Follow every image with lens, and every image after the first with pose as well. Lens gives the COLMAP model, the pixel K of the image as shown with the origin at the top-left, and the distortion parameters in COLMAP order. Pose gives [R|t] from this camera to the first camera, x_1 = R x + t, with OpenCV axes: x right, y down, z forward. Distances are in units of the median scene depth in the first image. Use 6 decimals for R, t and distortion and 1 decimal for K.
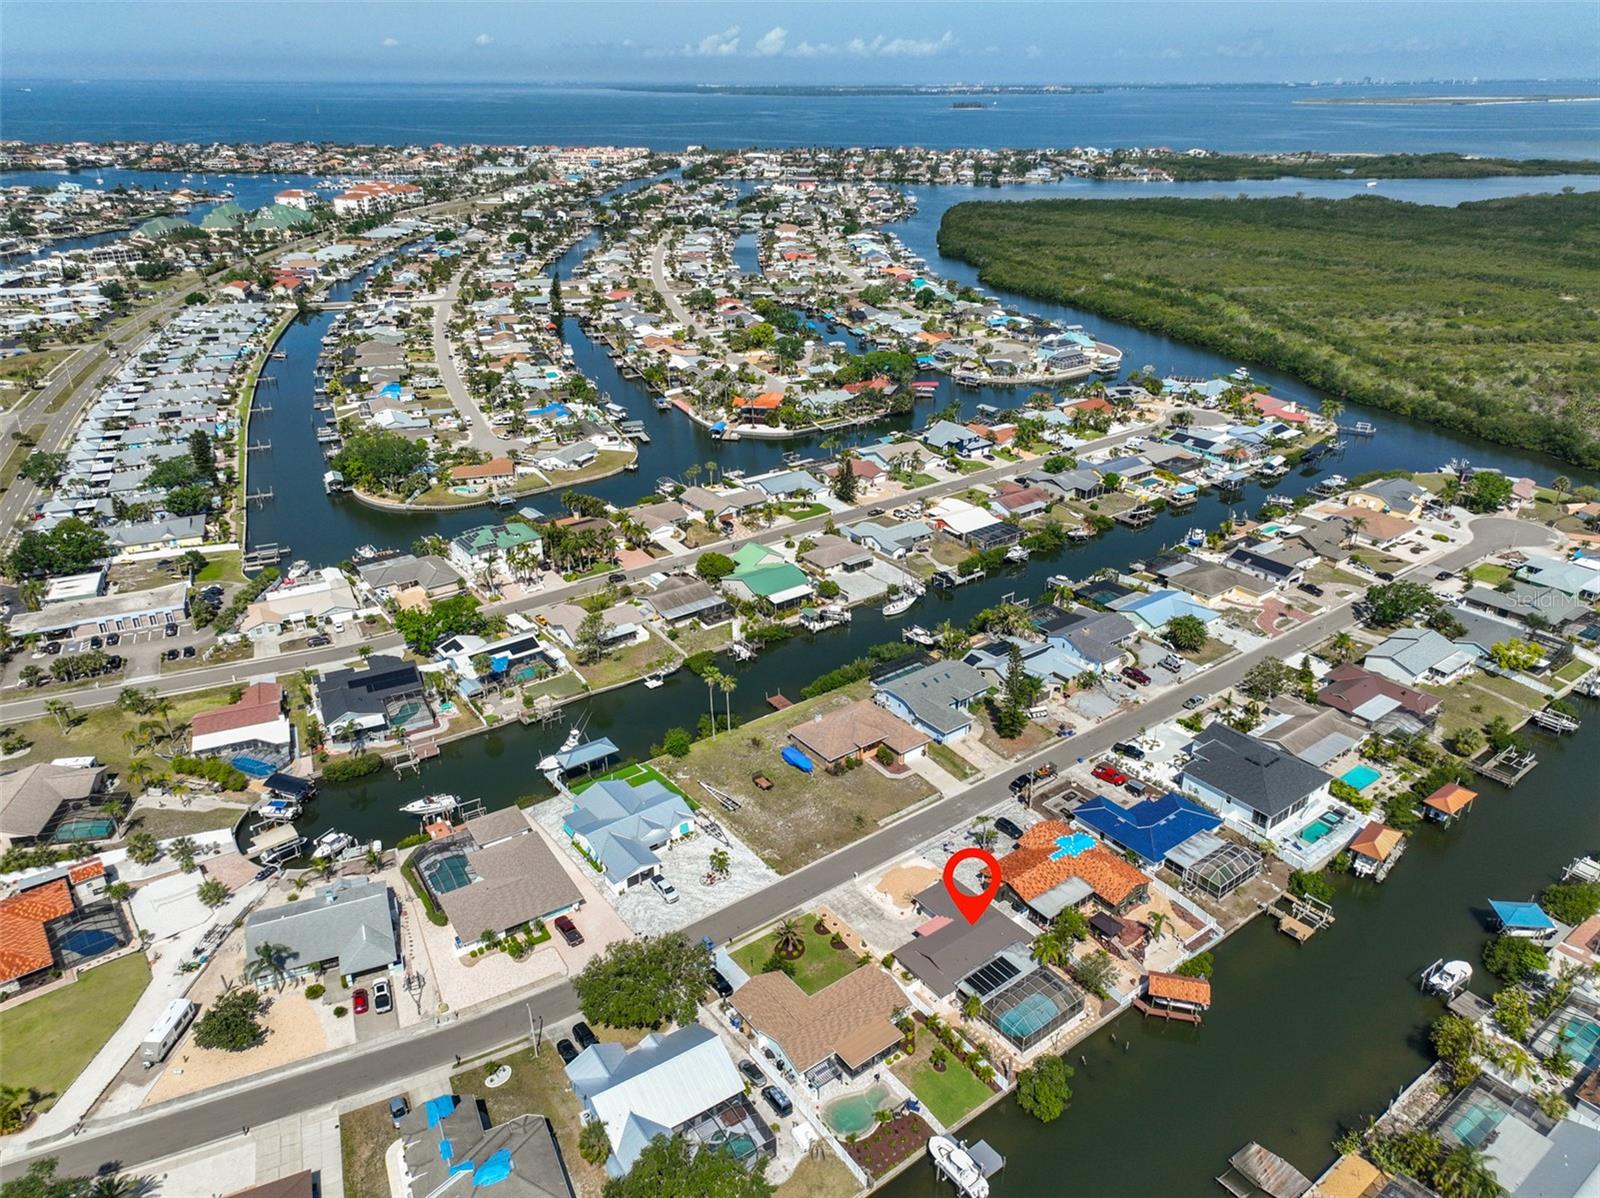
lens RADIAL K [[1119.8, 0, 804.5], [0, 1119.8, 602.1], [0, 0, 1]] dist [0.006921, 0.010540]
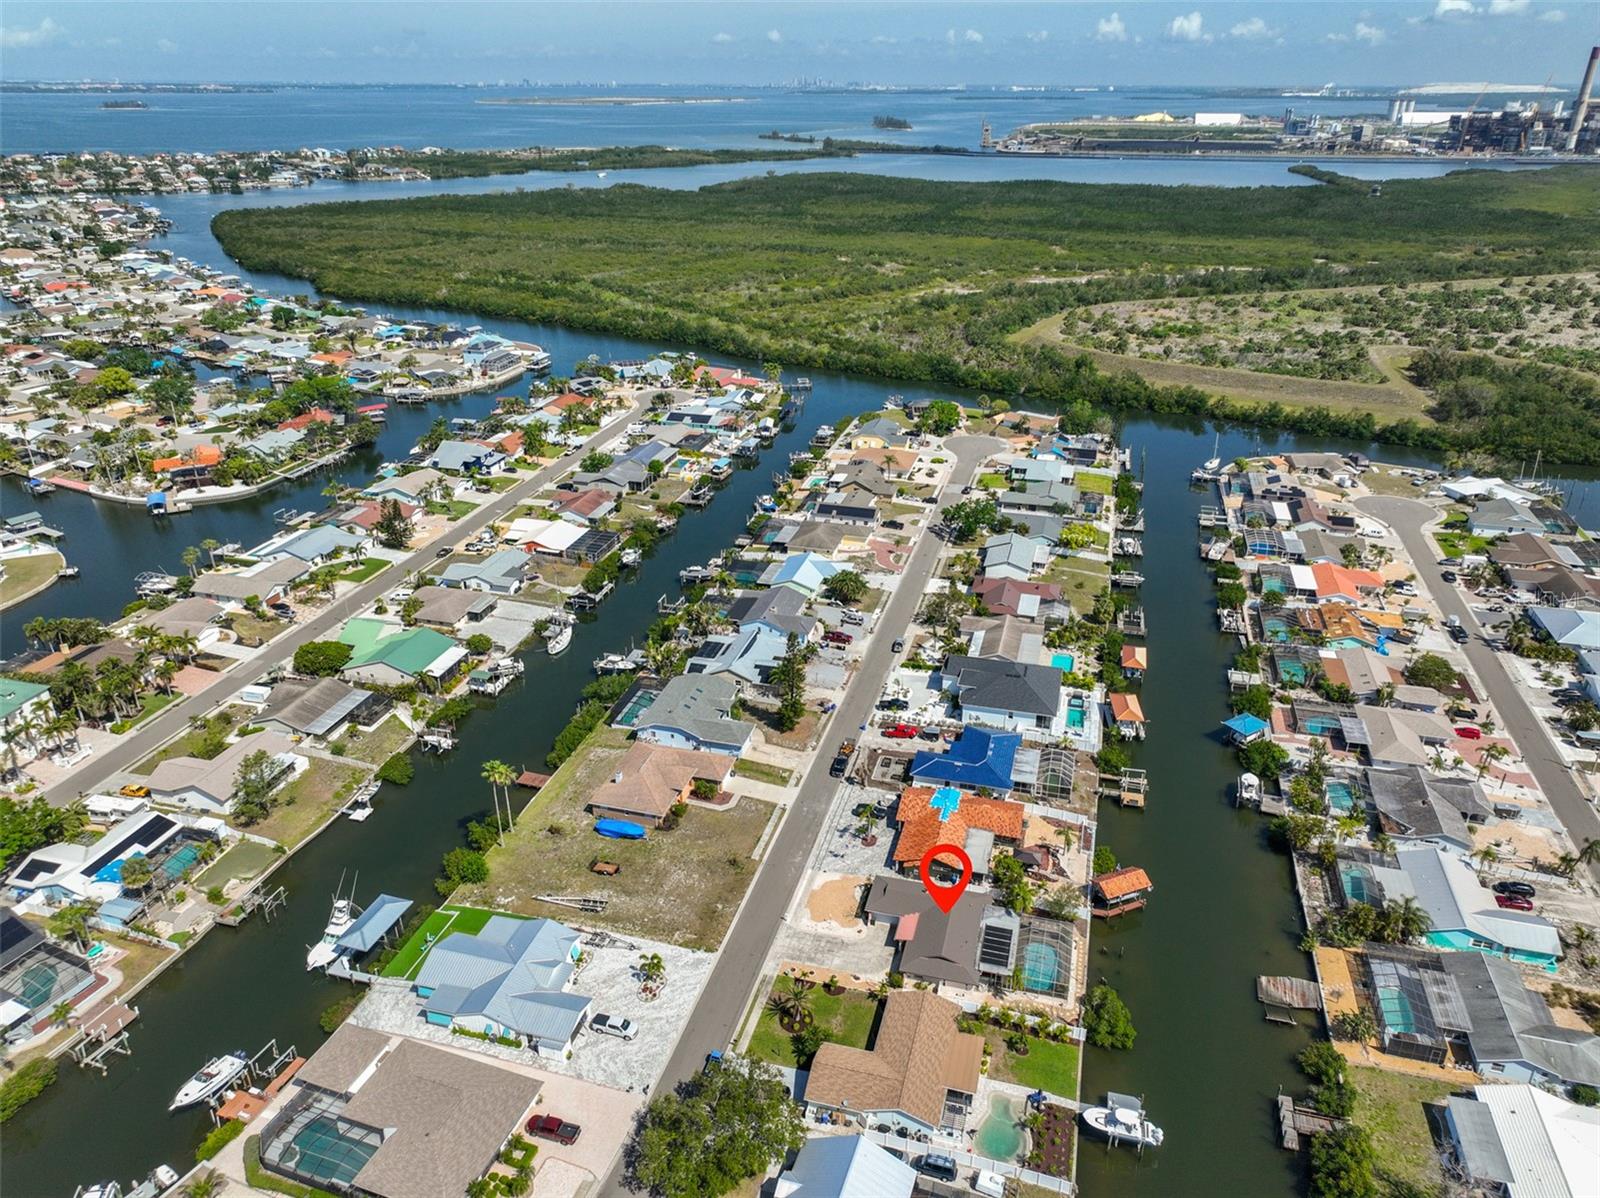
lens RADIAL K [[1119.8, 0, 804.5], [0, 1119.8, 602.1], [0, 0, 1]] dist [0.006921, 0.010540]
pose [[0.793089, -0.254078, 0.553584, -0.211918], [0.254503, 0.963937, 0.077805, -0.039199], [-0.553388, 0.079182, 0.829151, 0.117771]]
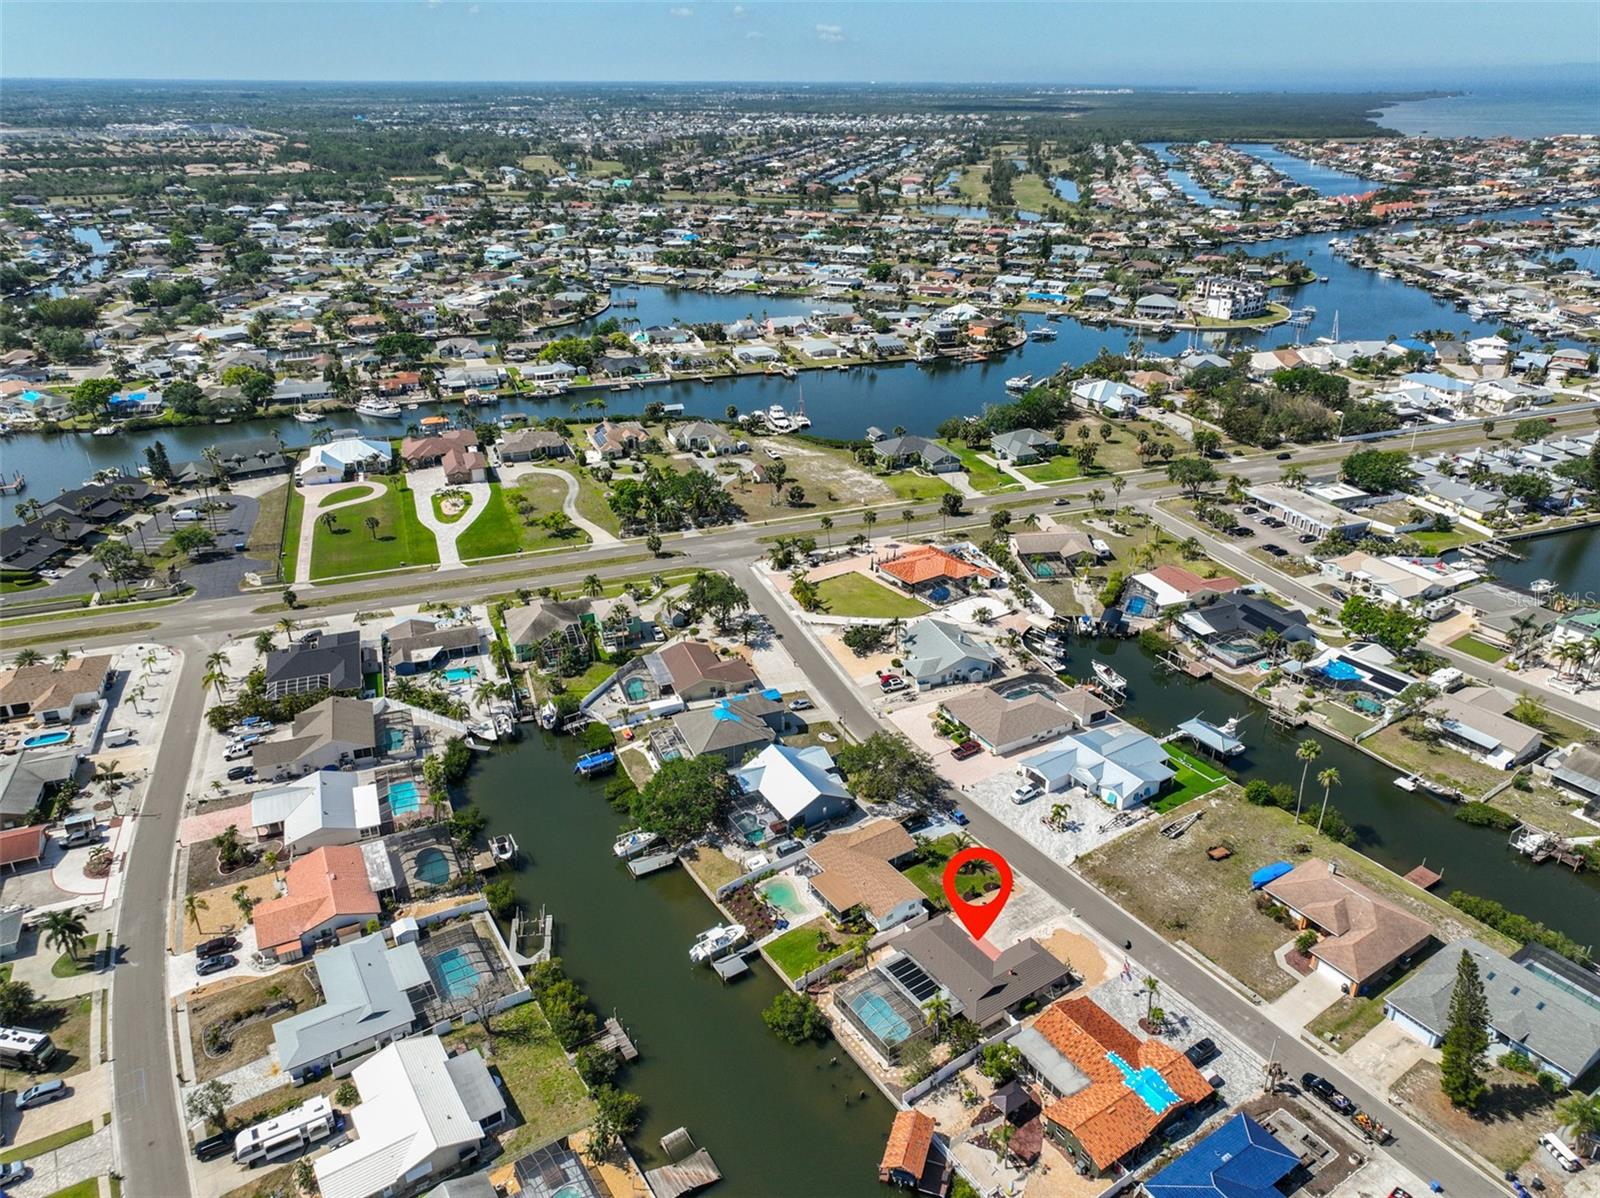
lens RADIAL K [[1112.7, 0, 800.0], [0, 1112.7, 599.0], [0, 0, 1]] dist [0.000581, 0.001310]
pose [[-0.064089, 0.424525, -0.903145, 0.440238], [-0.421745, 0.808694, 0.410056, -0.142137], [0.904447, 0.407177, 0.127213, 0.311513]]
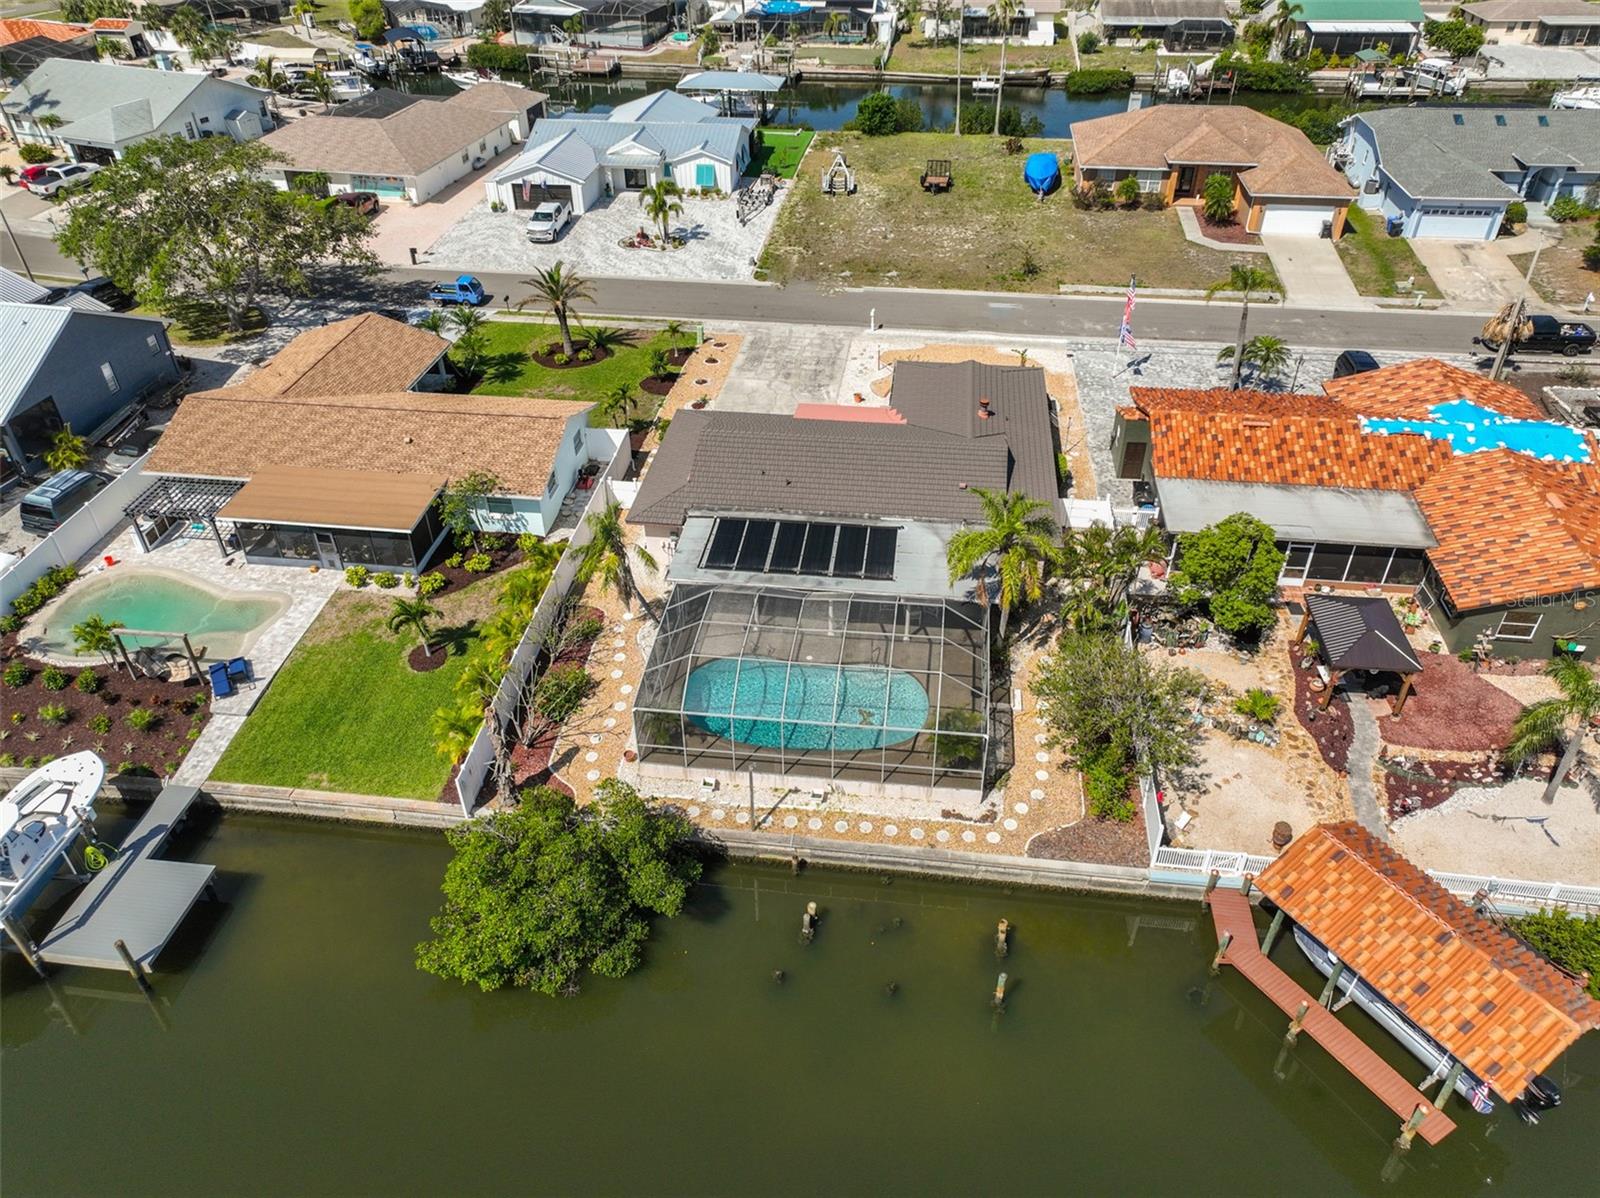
lens RADIAL K [[1112.7, 0, 800.0], [0, 1112.7, 599.0], [0, 0, 1]] dist [0.000581, 0.001310]
pose [[0.713891, 0.415862, -0.563399, 0.162587], [-0.293719, 0.908192, 0.298188, 0.124047], [0.635679, -0.047393, 0.770497, 0.371168]]
